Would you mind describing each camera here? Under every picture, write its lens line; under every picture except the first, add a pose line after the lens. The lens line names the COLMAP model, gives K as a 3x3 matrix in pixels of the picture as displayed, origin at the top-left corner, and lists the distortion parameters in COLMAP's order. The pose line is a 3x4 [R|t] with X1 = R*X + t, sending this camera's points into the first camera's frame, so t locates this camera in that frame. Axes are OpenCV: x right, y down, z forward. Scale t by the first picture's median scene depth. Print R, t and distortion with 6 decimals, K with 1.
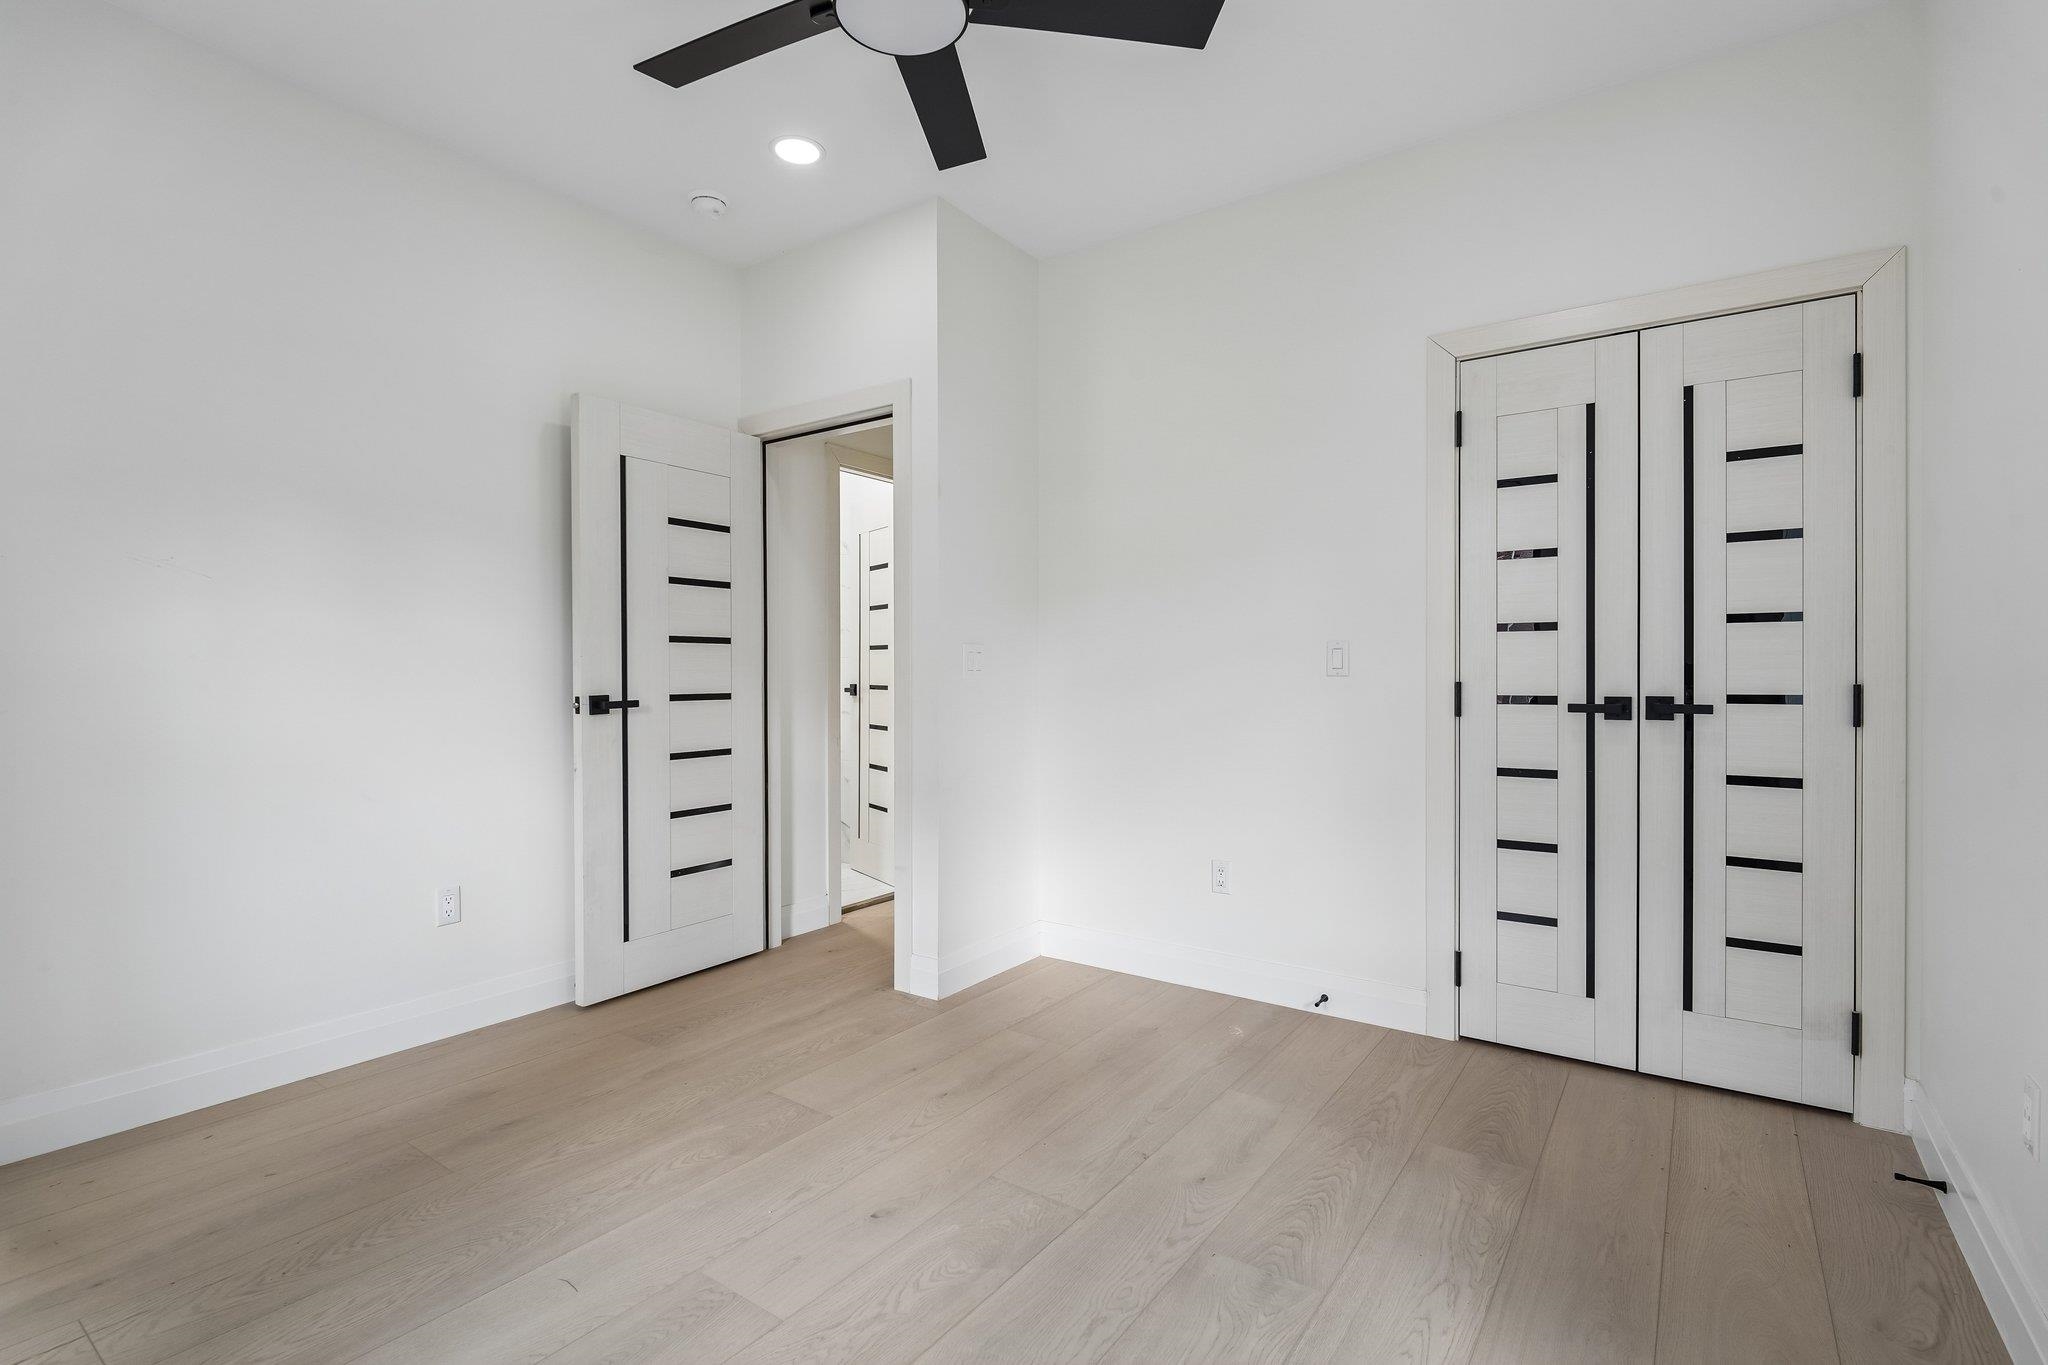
lens RADIAL K [[953.0, 0, 1024.0], [0, 953.0, 682.5], [0, 0, 1]] dist [0.005214, 0.000385]
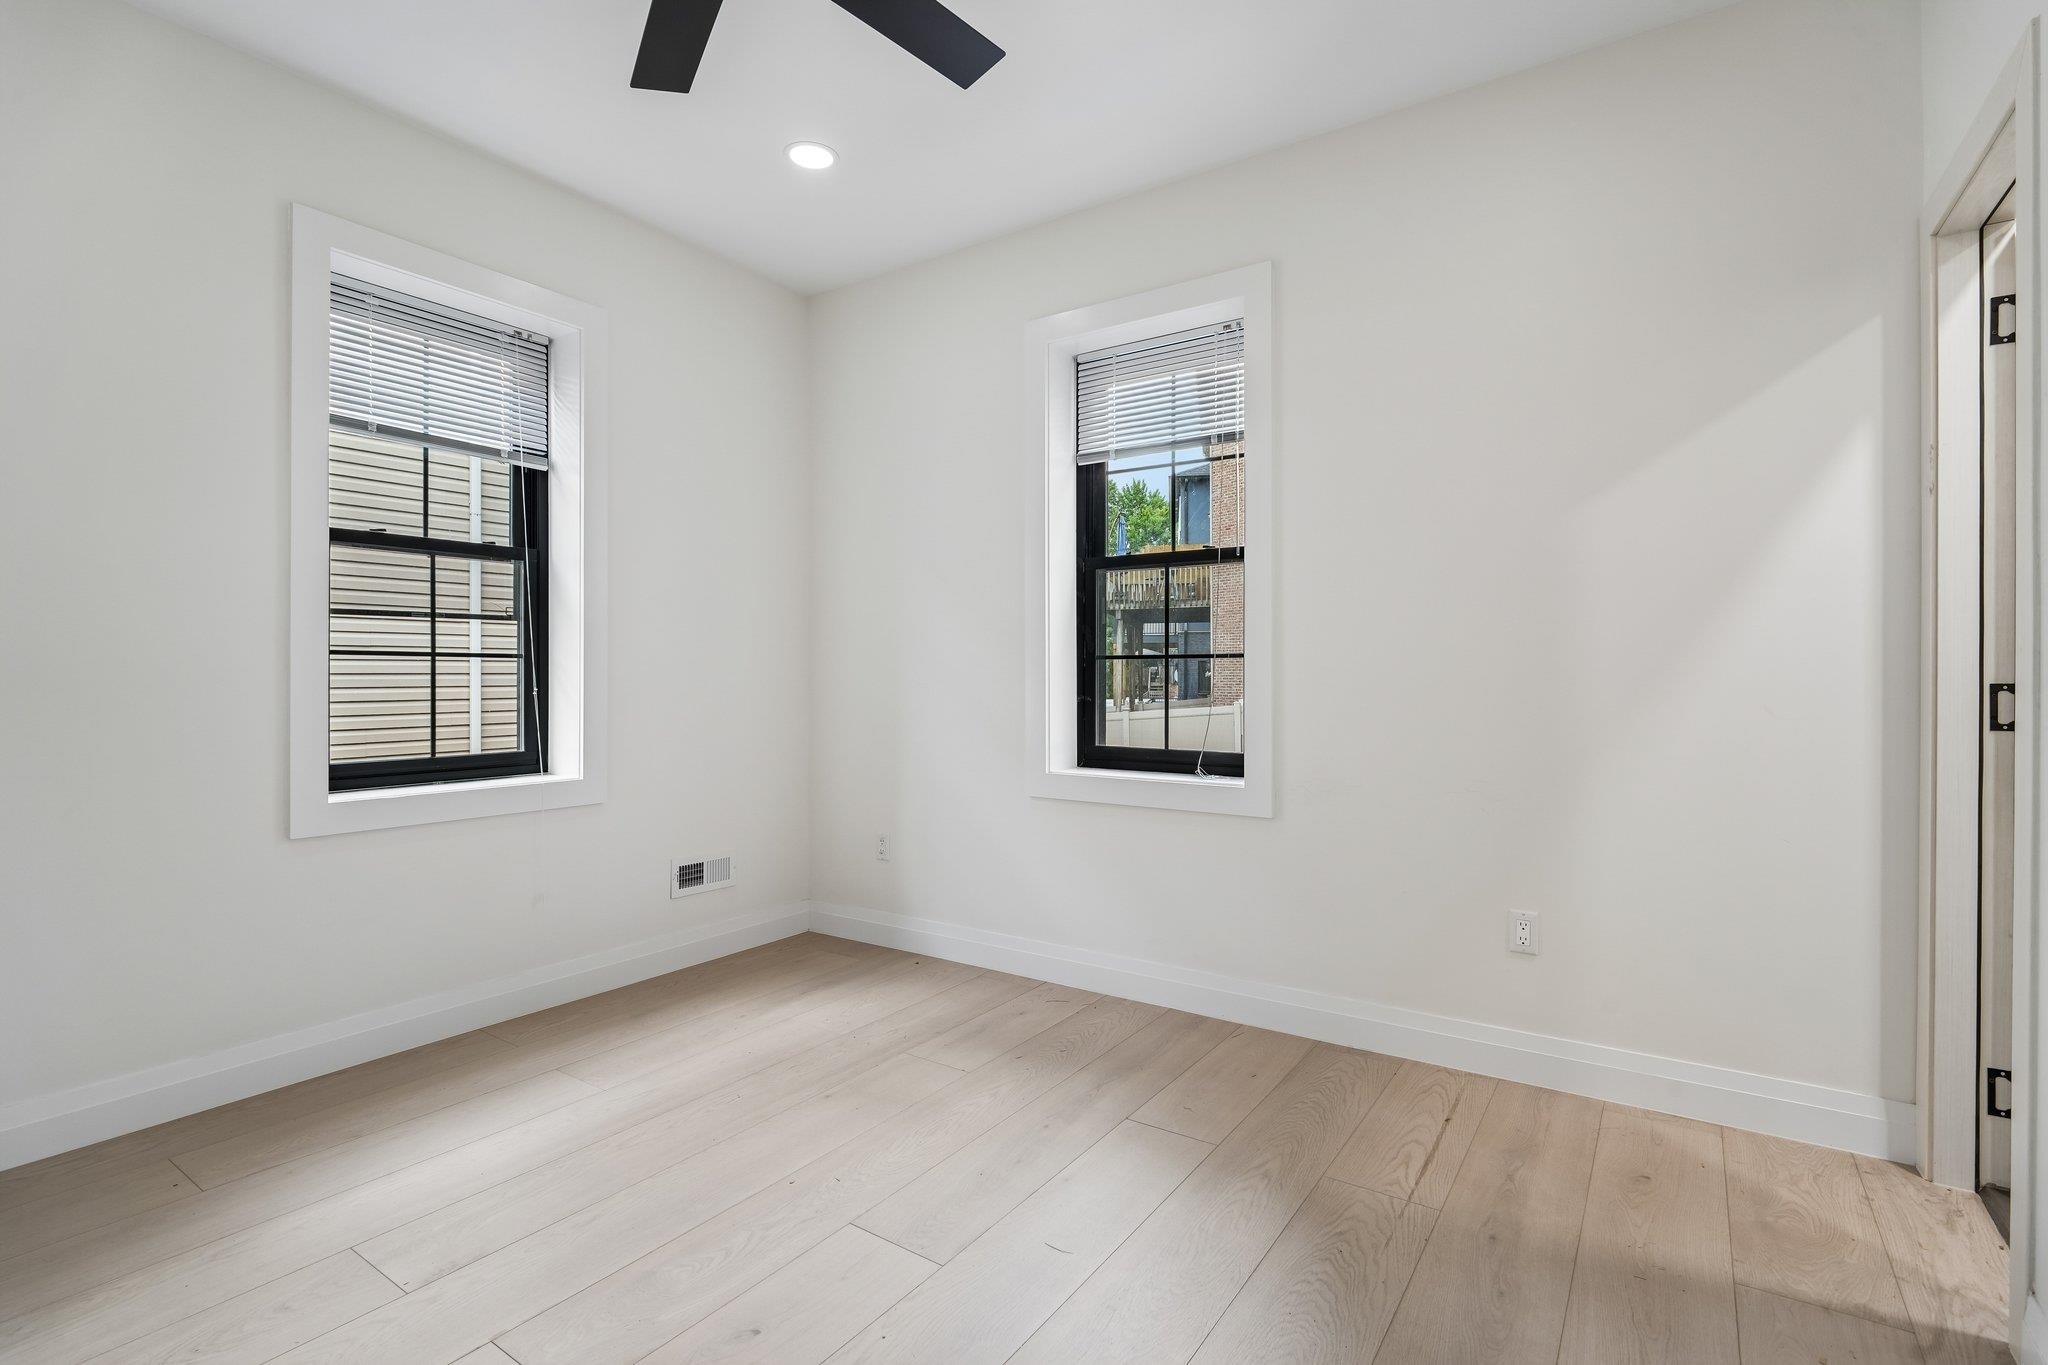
lens RADIAL K [[953.0, 0, 1024.0], [0, 953.0, 682.5], [0, 0, 1]] dist [0.005214, 0.000385]
pose [[-0.999960, 0.000605, -0.008962, -0.285131], [0.000351, 0.999599, 0.028297, -0.016322], [0.008976, 0.028293, -0.999559, 1.352526]]
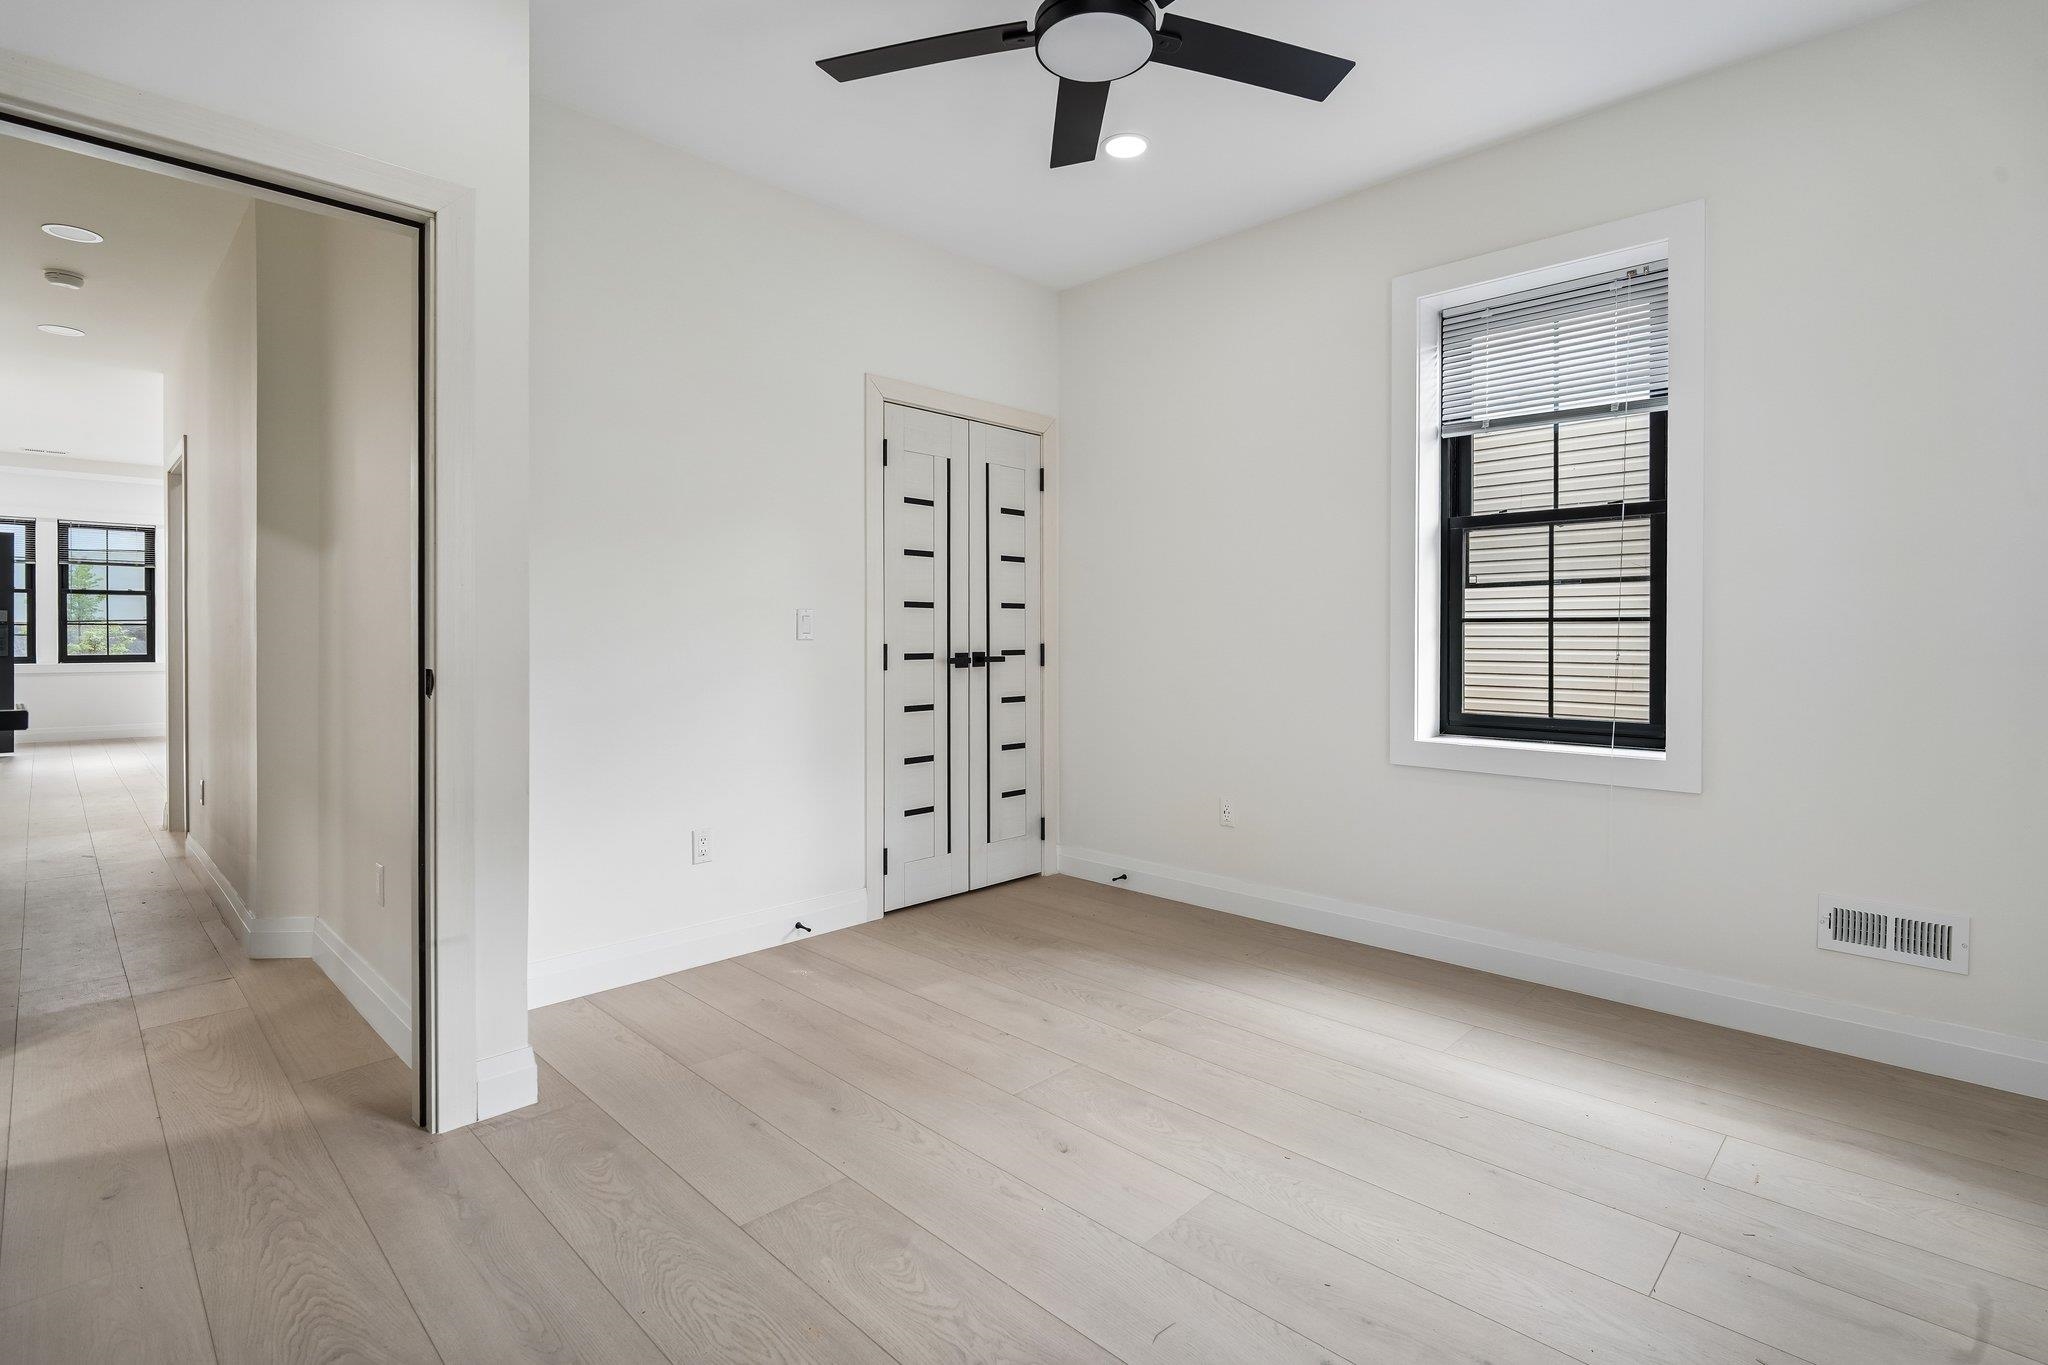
lens RADIAL K [[957.0, 0, 1034.0], [0, 957.0, 650.3], [0, 0, 1]] dist [0.000476, -0.000837]
pose [[0.154303, -0.008091, 0.987990, -0.891912], [0.015390, 0.999865, 0.005784, 0.003808], [-0.987904, 0.014313, 0.154407, 0.646369]]
